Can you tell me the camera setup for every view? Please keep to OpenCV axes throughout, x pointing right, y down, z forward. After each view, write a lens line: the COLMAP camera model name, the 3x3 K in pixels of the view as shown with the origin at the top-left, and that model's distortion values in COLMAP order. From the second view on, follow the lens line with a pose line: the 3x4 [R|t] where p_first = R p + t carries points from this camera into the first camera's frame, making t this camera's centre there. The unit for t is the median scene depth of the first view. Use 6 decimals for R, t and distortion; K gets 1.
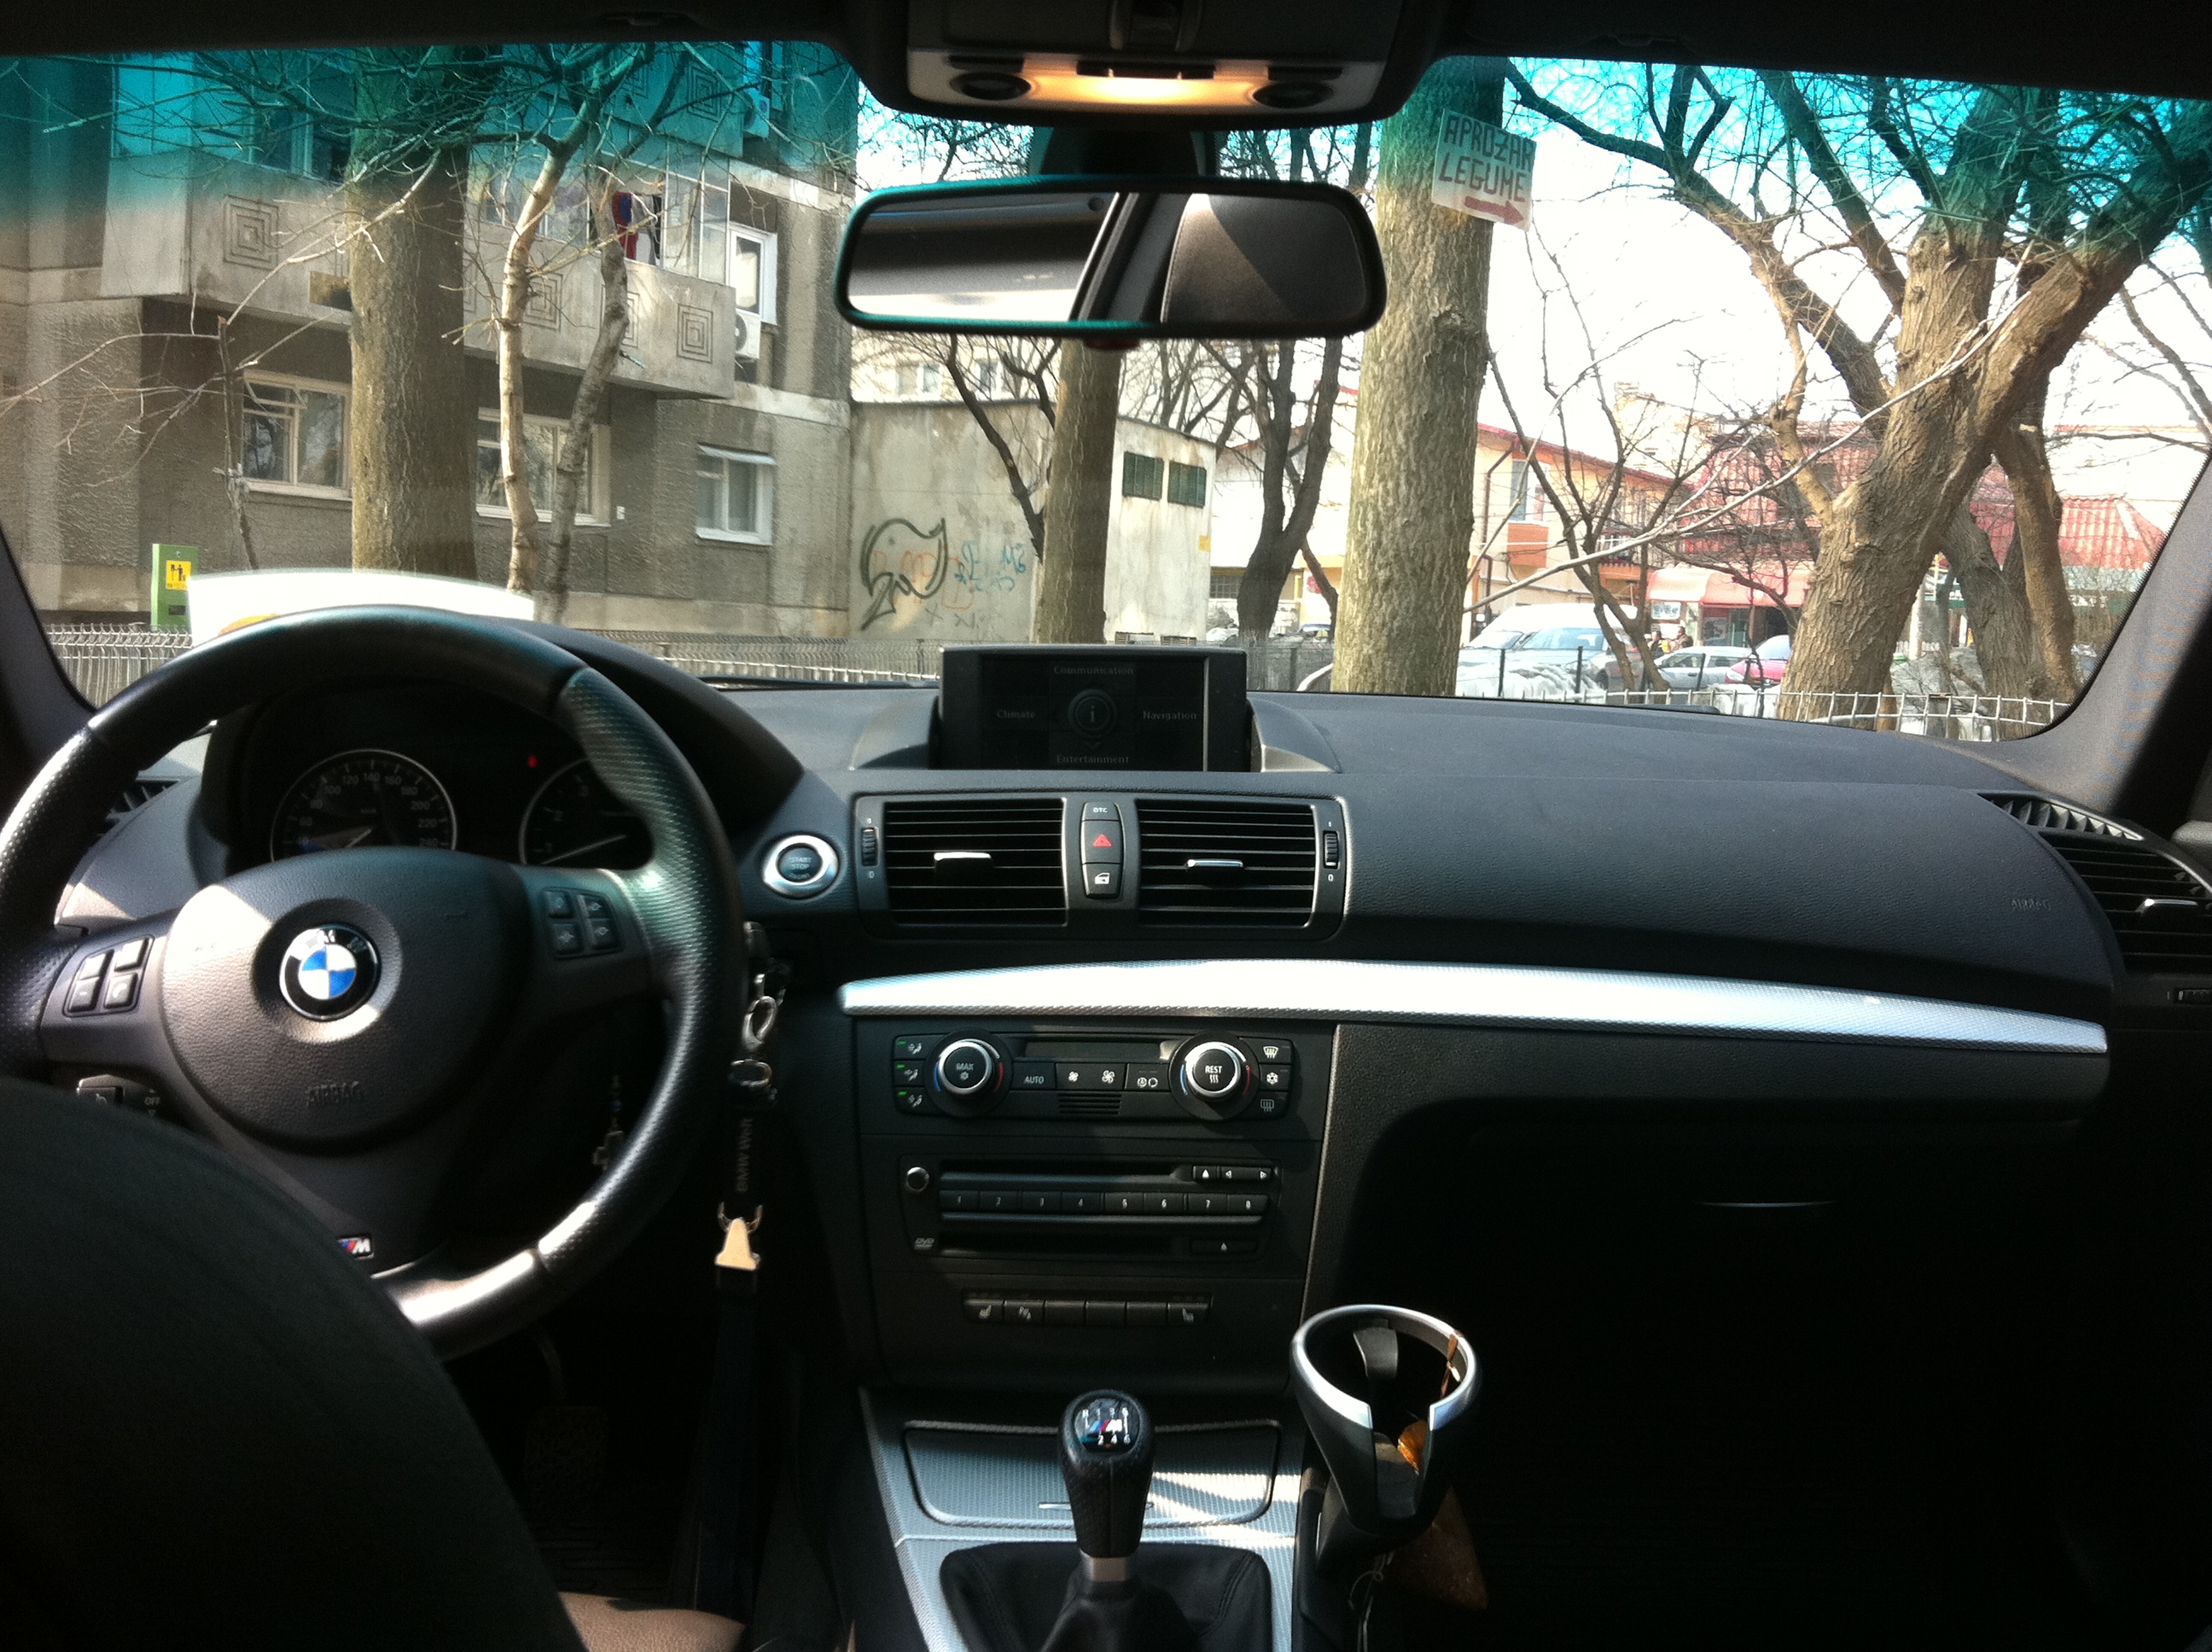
lens RADIAL K [[2067.4, 0, 1106.0], [0, 2067.4, 826.0], [0, 0, 1]] dist [0.032578, -0.156149]
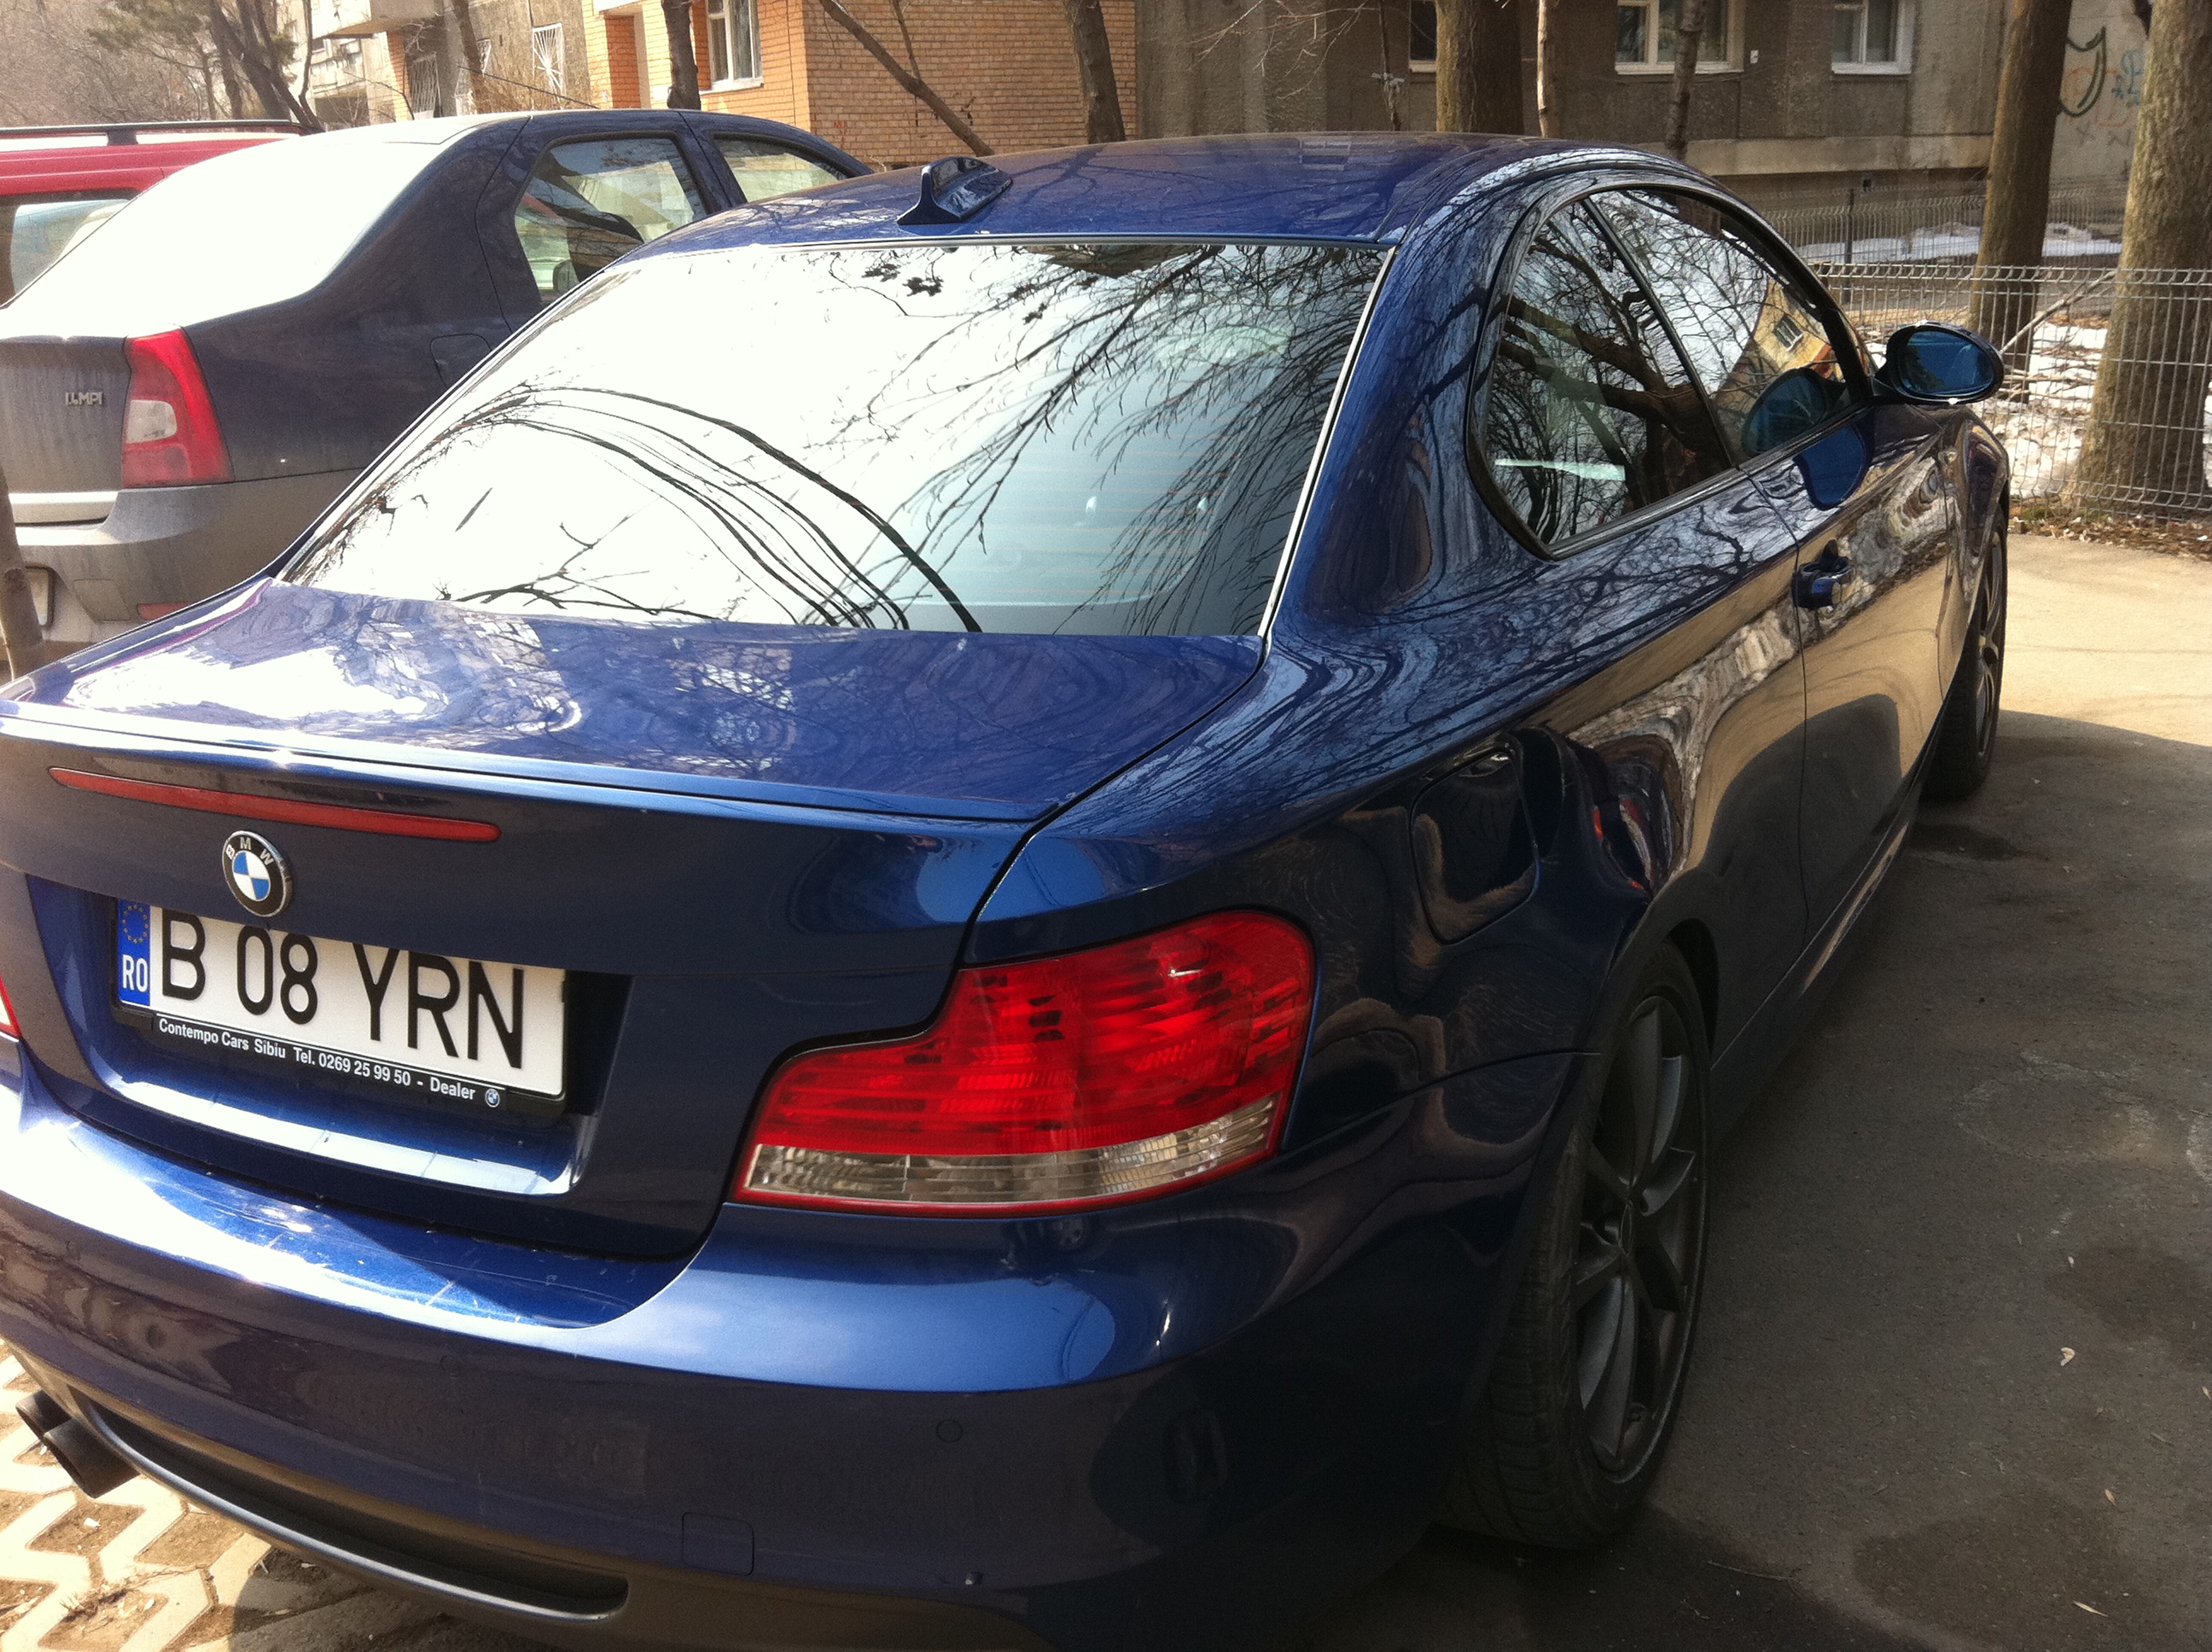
lens RADIAL K [[2090.8, 0, 1114.8], [0, 2090.8, 855.4], [0, 0, 1]] dist [-0.079097, 0.098206]
pose [[0.850943, 0.102922, -0.515076, 0.067103], [0.020585, 0.973327, 0.228498, -0.004410], [0.524855, -0.205042, 0.826127, -0.105461]]
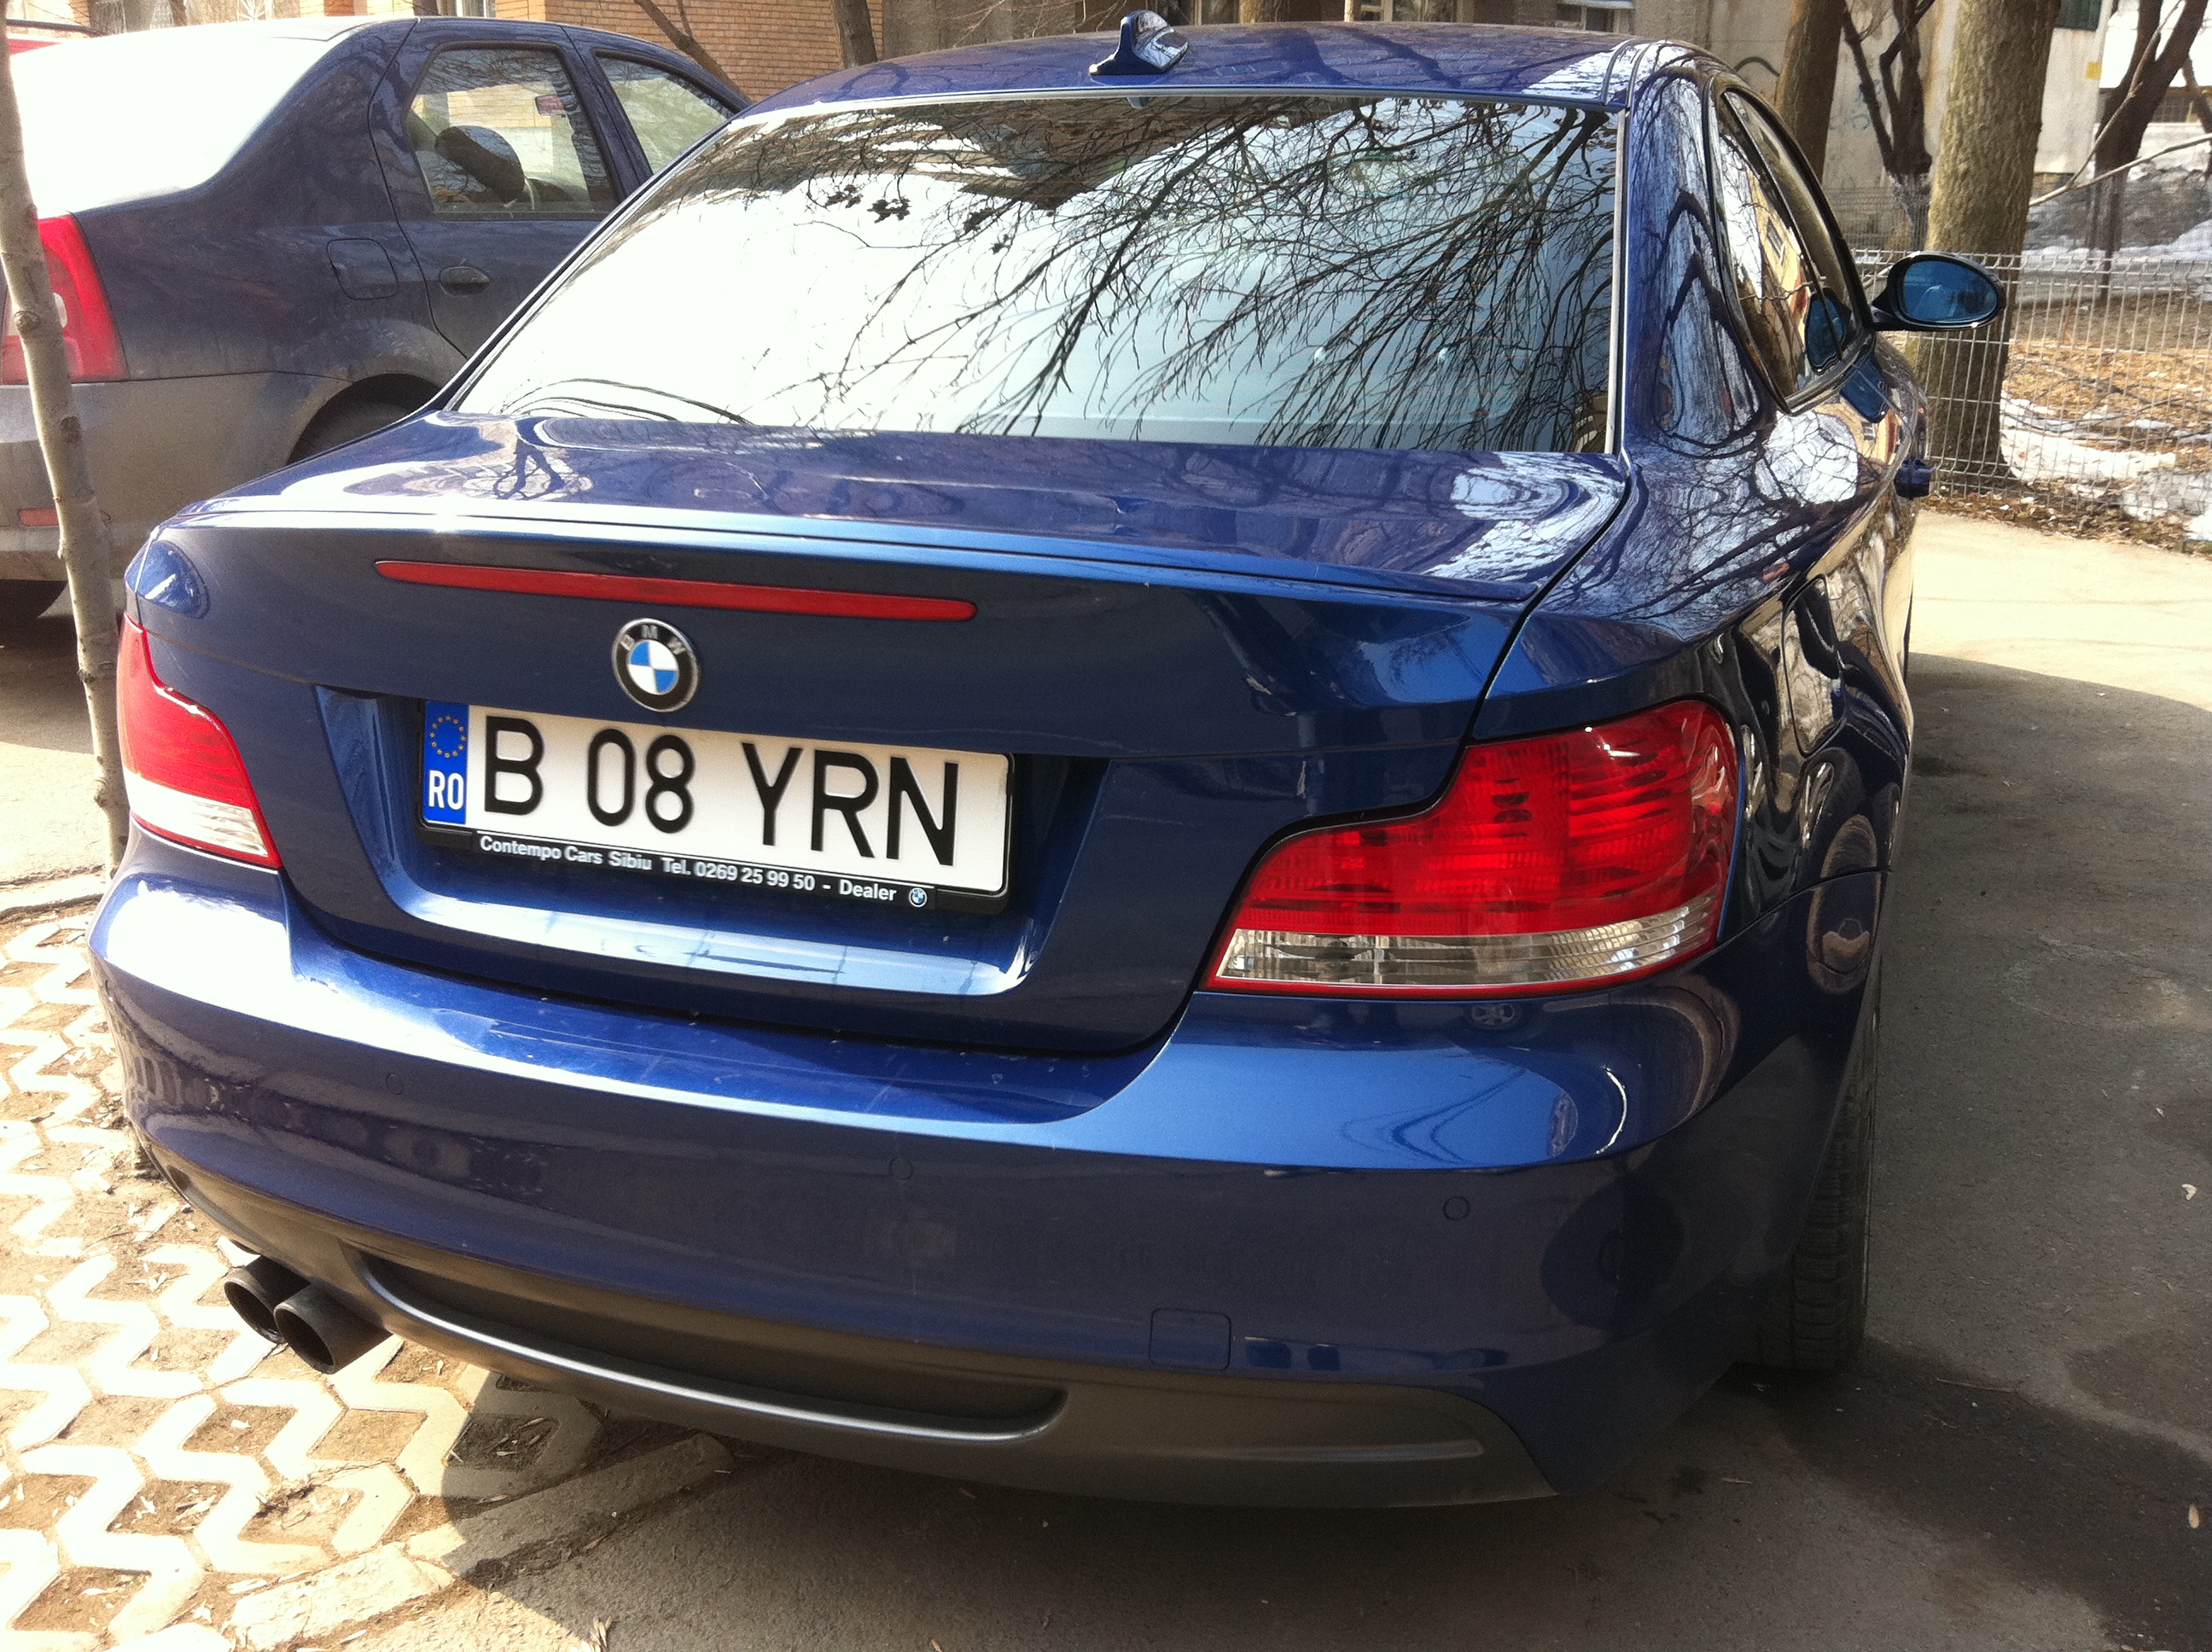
lens RADIAL K [[2067.4, 0, 1106.0], [0, 2067.4, 826.0], [0, 0, 1]] dist [0.032578, -0.156149]
pose [[0.915117, 0.099072, -0.390827, 0.045422], [-0.012102, 0.975653, 0.218985, 0.002082], [0.403007, -0.195667, 0.894036, -0.118041]]
